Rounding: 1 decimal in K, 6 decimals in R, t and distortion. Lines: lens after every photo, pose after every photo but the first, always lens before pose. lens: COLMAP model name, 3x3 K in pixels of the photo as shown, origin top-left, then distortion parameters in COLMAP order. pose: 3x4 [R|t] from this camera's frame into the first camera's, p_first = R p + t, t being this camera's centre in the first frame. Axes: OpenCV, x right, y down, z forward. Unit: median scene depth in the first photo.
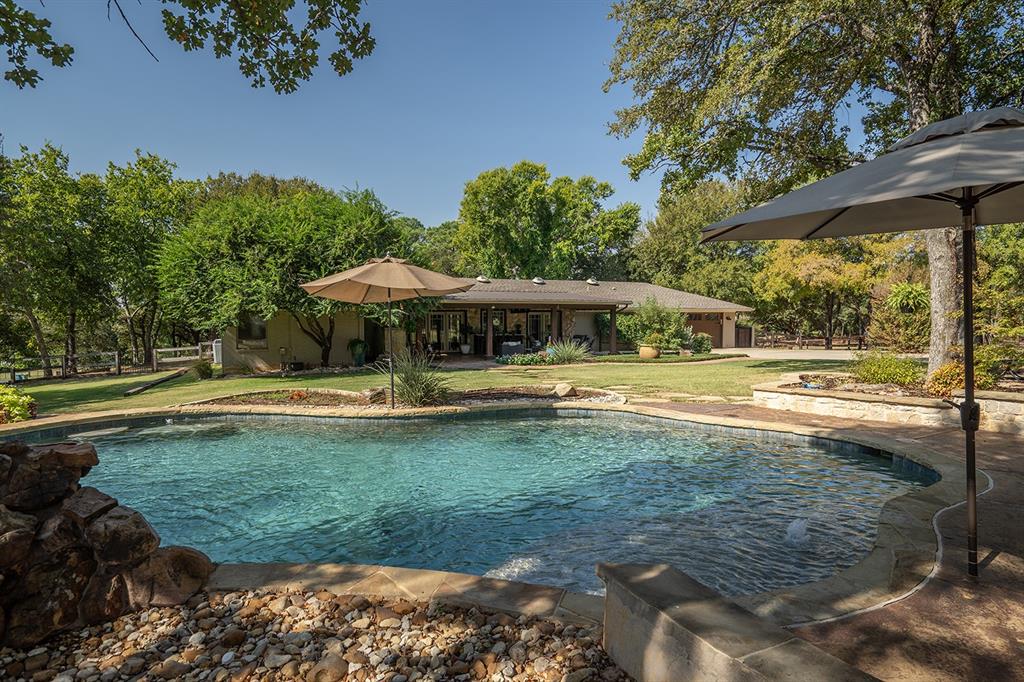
lens RADIAL K [[601.6, 0, 512.0], [0, 601.6, 341.0], [0, 0, 1]] dist [-0.002690, -0.000104]
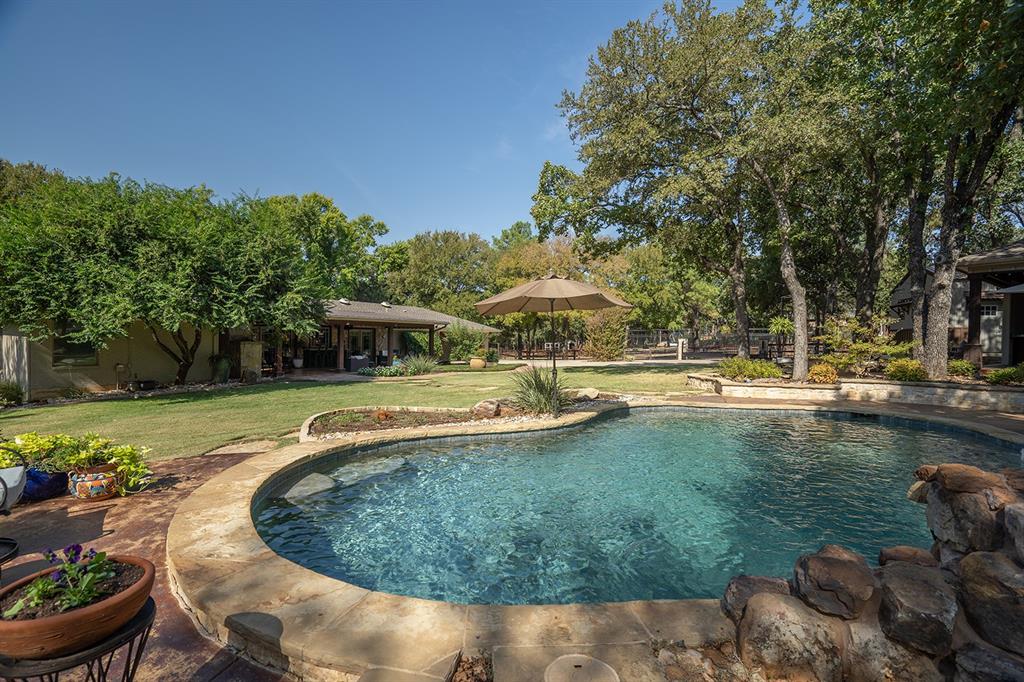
lens RADIAL K [[477.7, 0, 512.0], [0, 477.7, 341.0], [0, 0, 1]] dist [-0.002678, -0.000067]
pose [[0.818153, 0.010559, 0.574903, -0.239947], [0.006207, 0.999611, -0.027193, 0.000158], [-0.574966, 0.025816, 0.817770, 0.107689]]
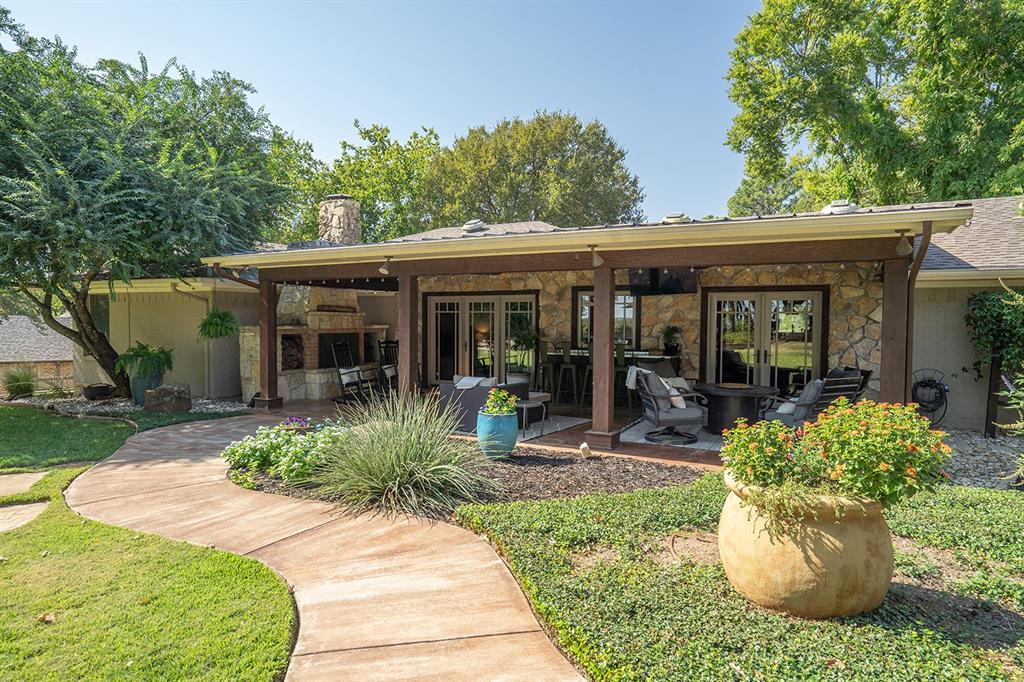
lens RADIAL K [[598.9, 0, 512.0], [0, 598.9, 341.0], [0, 0, 1]] dist [0.000295, 0.001655]
pose [[0.600732, 0.028978, -0.798925, 0.241982], [-0.041343, 0.999132, 0.005152, -0.017717], [0.798380, 0.029935, 0.601409, 0.717394]]
